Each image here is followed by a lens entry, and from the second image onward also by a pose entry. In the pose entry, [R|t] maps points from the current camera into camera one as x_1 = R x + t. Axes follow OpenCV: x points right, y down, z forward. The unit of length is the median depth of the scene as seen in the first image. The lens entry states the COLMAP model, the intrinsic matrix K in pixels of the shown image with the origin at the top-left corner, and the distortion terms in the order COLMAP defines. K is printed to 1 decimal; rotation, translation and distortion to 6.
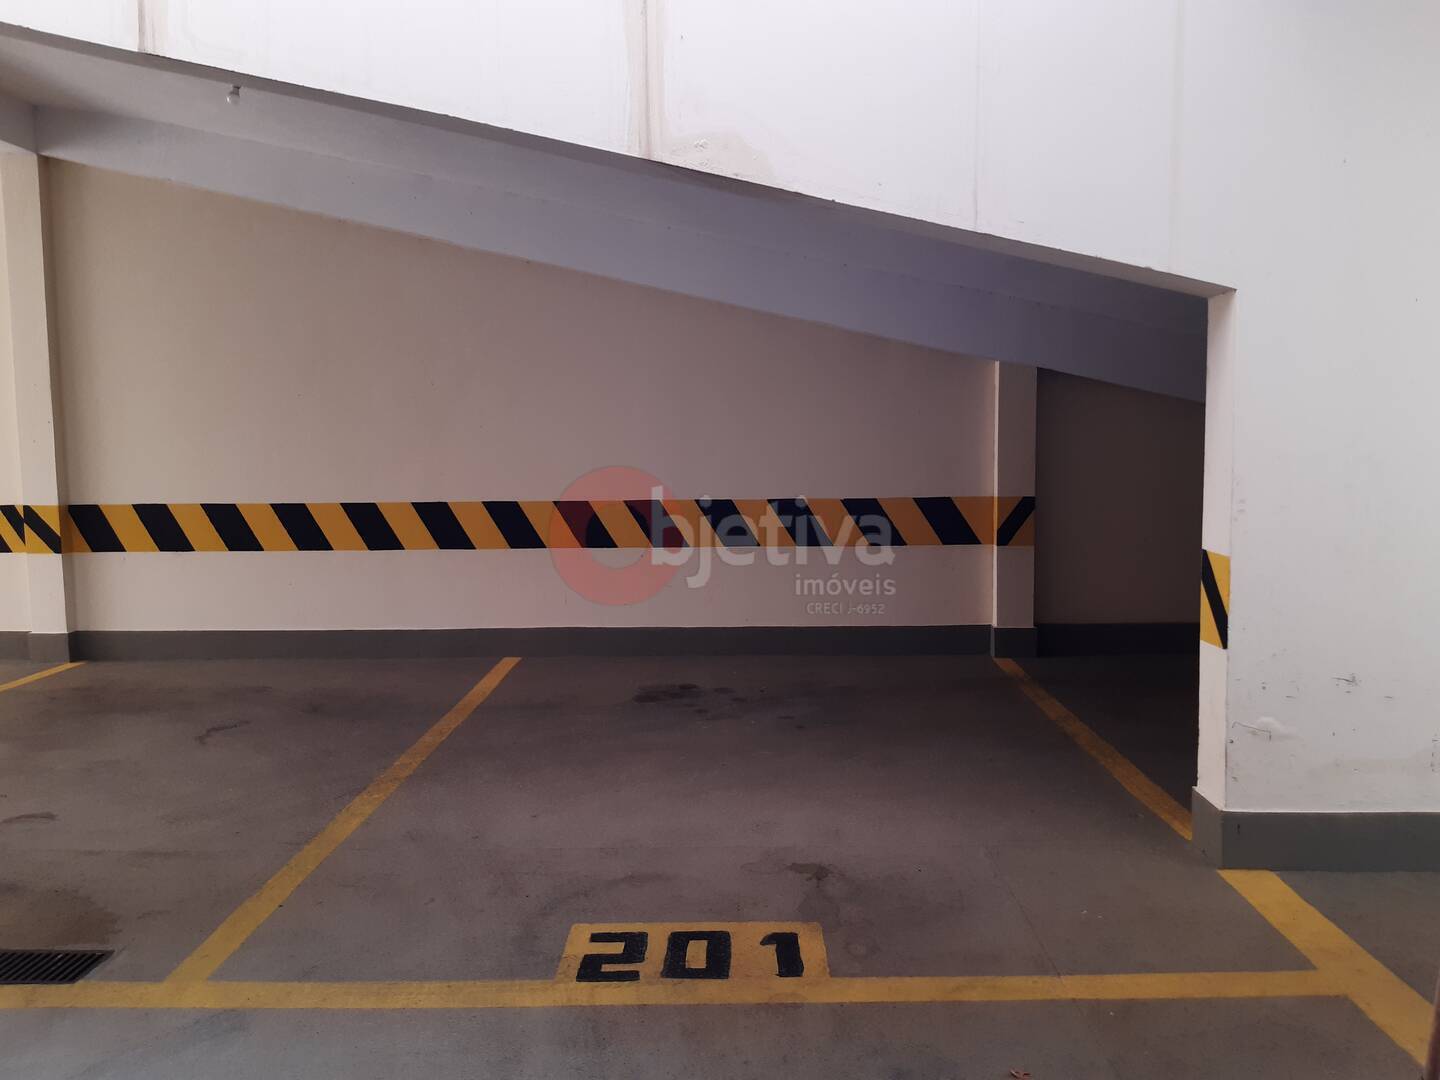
lens RADIAL K [[1146.2, 0, 726.1], [0, 1146.2, 538.2], [0, 0, 1]] dist [0.013527, -0.054797]
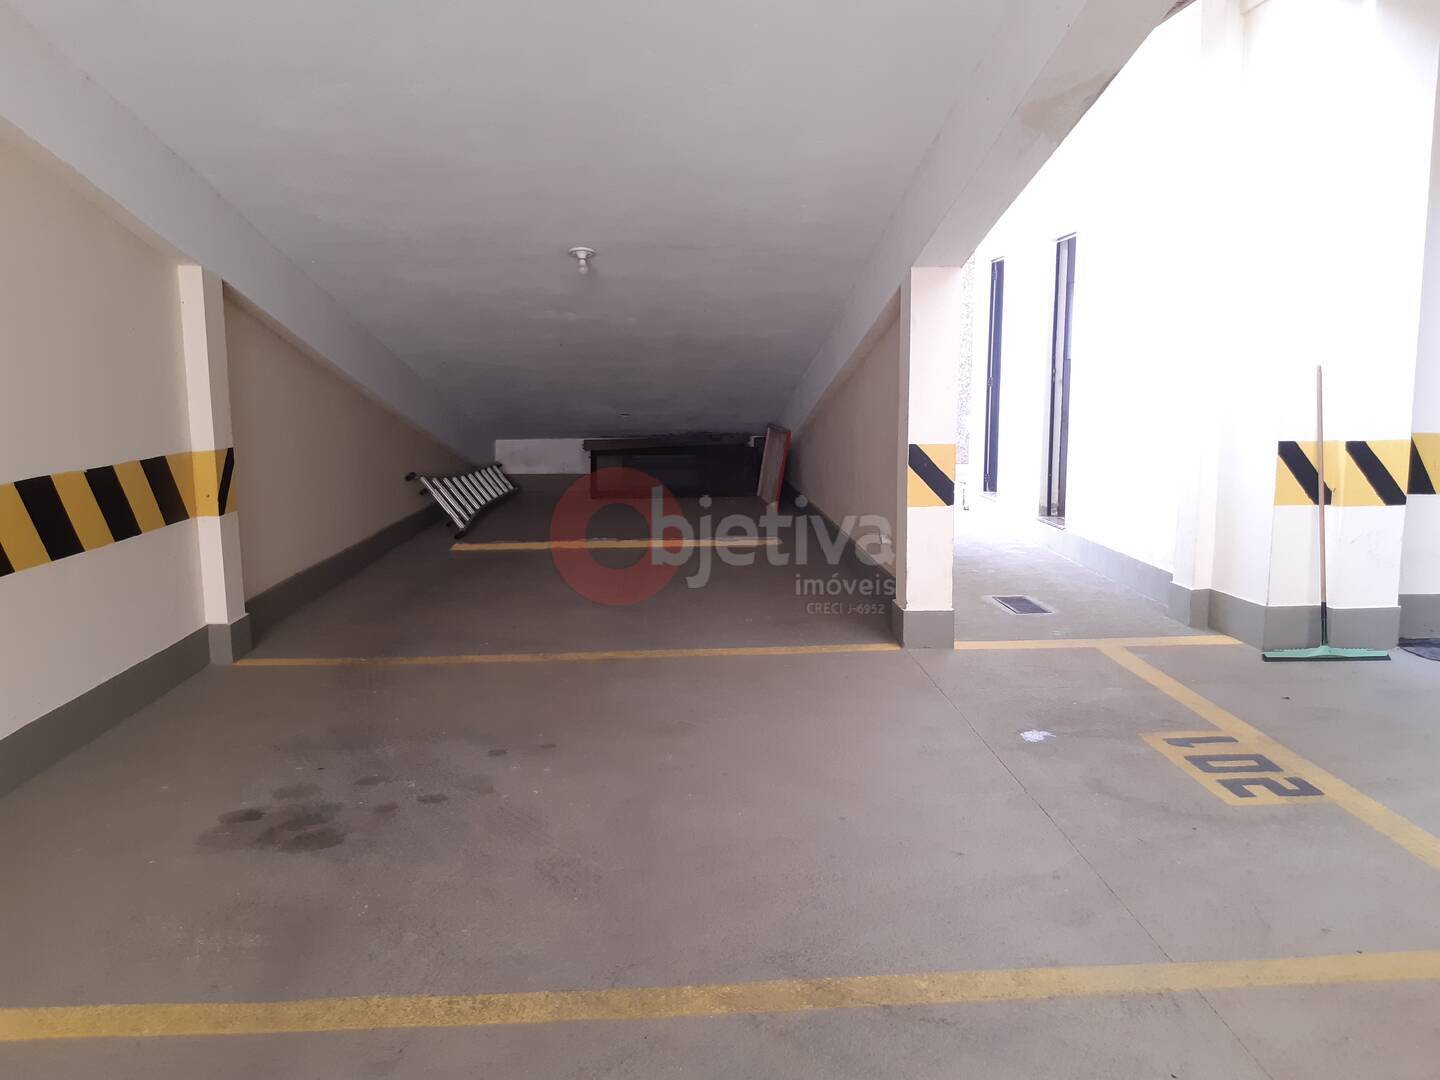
lens RADIAL K [[1146.2, 0, 725.9], [0, 1146.2, 541.7], [0, 0, 1]] dist [0.013527, -0.054797]
pose [[-0.082136, -0.142899, 0.986323, -1.174420], [0.095432, 0.983992, 0.150508, -0.127021], [-0.992042, 0.106489, -0.067184, 1.572380]]
